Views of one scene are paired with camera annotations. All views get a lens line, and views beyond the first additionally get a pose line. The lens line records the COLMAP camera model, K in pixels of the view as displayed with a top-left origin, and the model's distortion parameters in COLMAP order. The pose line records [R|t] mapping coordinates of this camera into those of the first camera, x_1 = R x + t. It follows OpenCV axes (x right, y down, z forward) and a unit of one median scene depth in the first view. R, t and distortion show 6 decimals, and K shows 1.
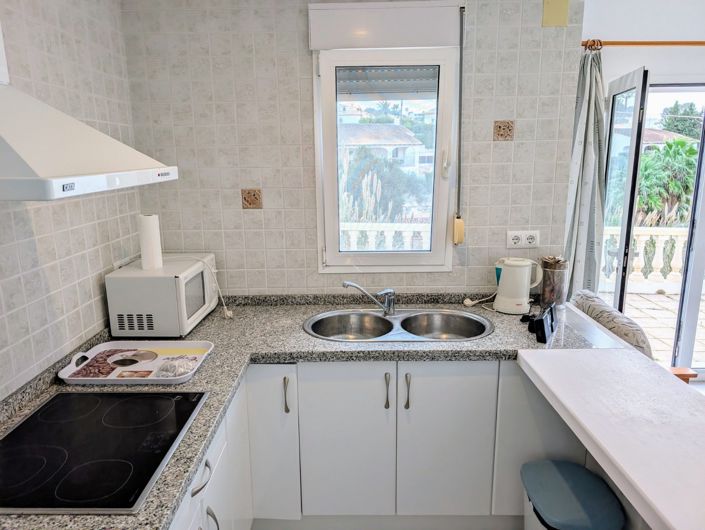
lens RADIAL K [[509.3, 0, 352.5], [0, 509.3, 265.0], [0, 0, 1]] dist [0.005049, 0.003099]
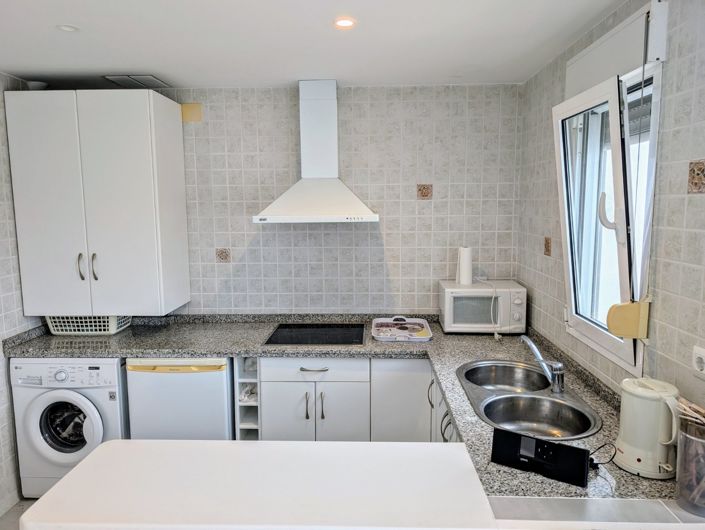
lens RADIAL K [[509.3, 0, 352.5], [0, 509.3, 265.0], [0, 0, 1]] dist [0.005049, 0.003099]
pose [[-0.037790, 0.136626, -0.989902, 0.895110], [-0.200136, 0.969504, 0.141451, -0.160778], [0.979039, 0.203460, -0.009294, 0.605770]]
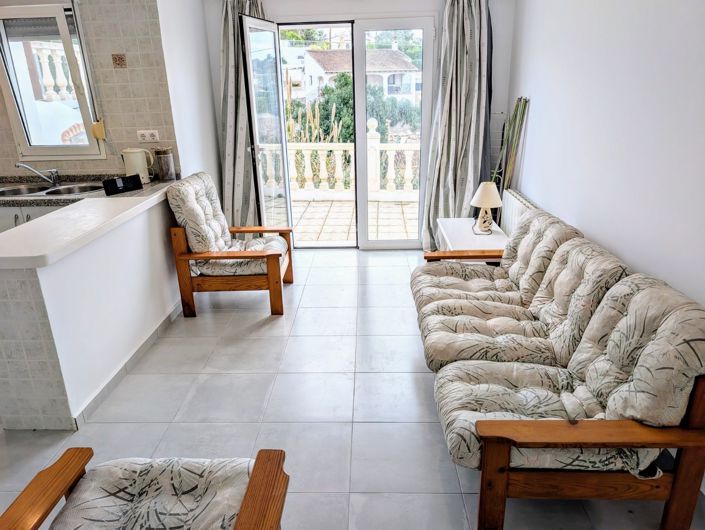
lens RADIAL K [[509.3, 0, 352.5], [0, 509.3, 265.0], [0, 0, 1]] dist [0.005049, 0.003099]
pose [[0.999043, -0.003404, -0.043615, 1.010782], [0.009004, 0.991622, 0.128856, 0.138547], [0.042811, -0.129126, 0.990704, -0.514592]]
